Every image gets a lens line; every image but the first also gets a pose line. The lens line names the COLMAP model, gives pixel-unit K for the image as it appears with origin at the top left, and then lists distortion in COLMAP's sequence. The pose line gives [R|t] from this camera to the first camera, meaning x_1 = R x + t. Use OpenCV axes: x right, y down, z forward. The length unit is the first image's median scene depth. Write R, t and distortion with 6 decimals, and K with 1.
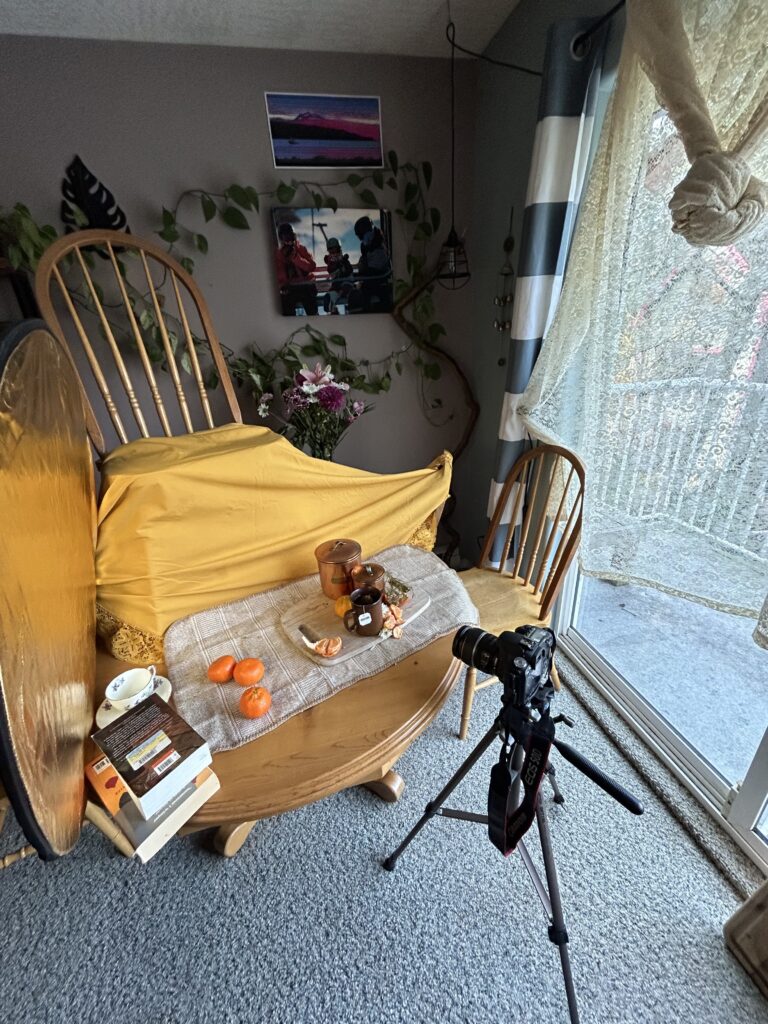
lens RADIAL K [[415.1, 0, 384.5], [0, 415.1, 506.7], [0, 0, 1]] dist [-0.000556, 0.000838]
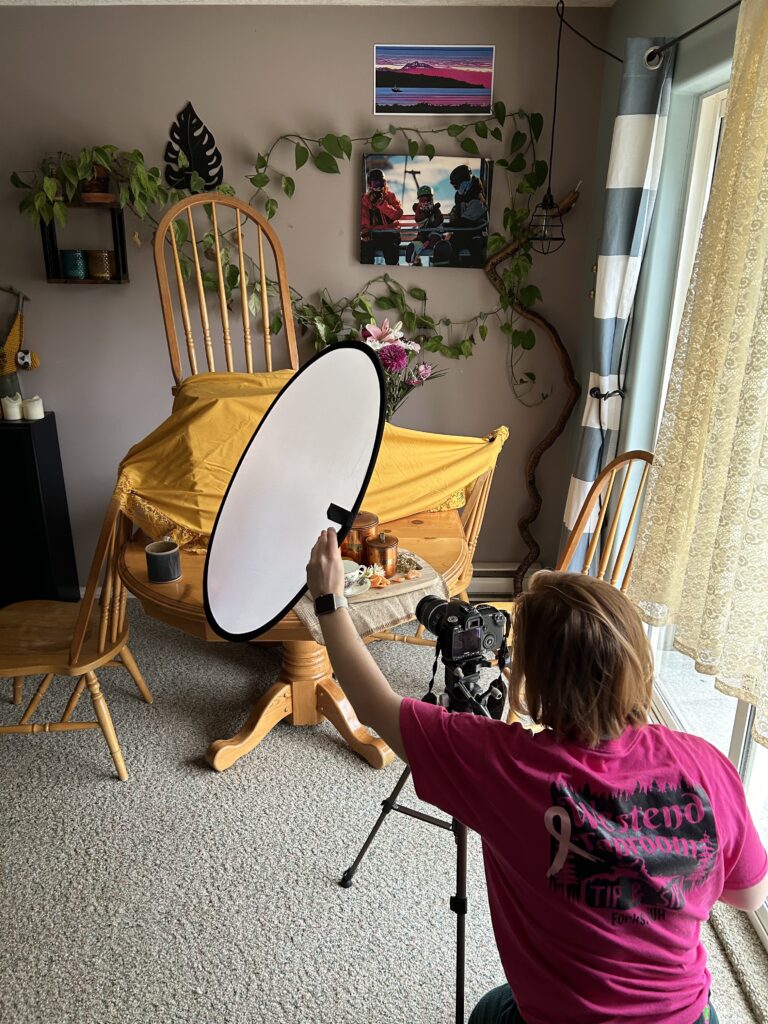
lens RADIAL K [[772.2, 0, 384.0], [0, 772.2, 512.0], [0, 0, 1]] dist [0.051071, -0.047795]
pose [[0.968524, 0.147531, -0.200488, 0.240128], [-0.160353, 0.985833, -0.049202, 0.161917], [0.190389, 0.079802, 0.978460, -0.645707]]
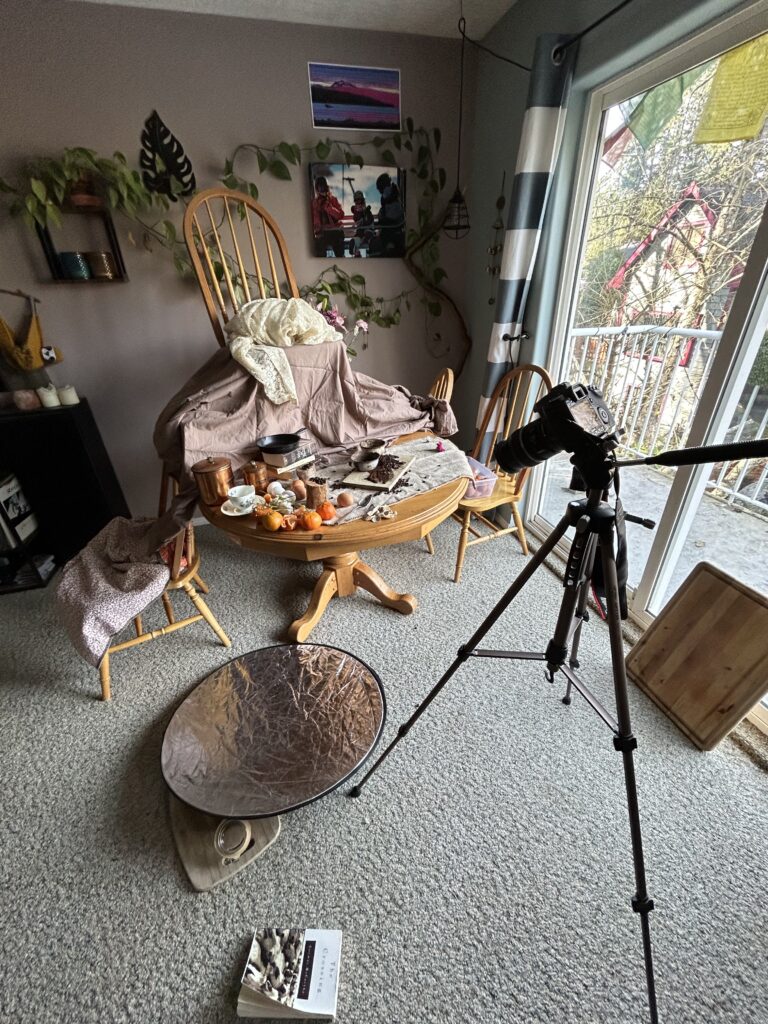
lens RADIAL K [[415.1, 0, 384.5], [0, 415.1, 506.7], [0, 0, 1]] dist [-0.000556, 0.000838]
pose [[0.998525, 0.004239, 0.054124, -0.112153], [-0.008836, 0.996343, 0.084980, 0.174968], [-0.053566, -0.085333, 0.994912, -0.300209]]
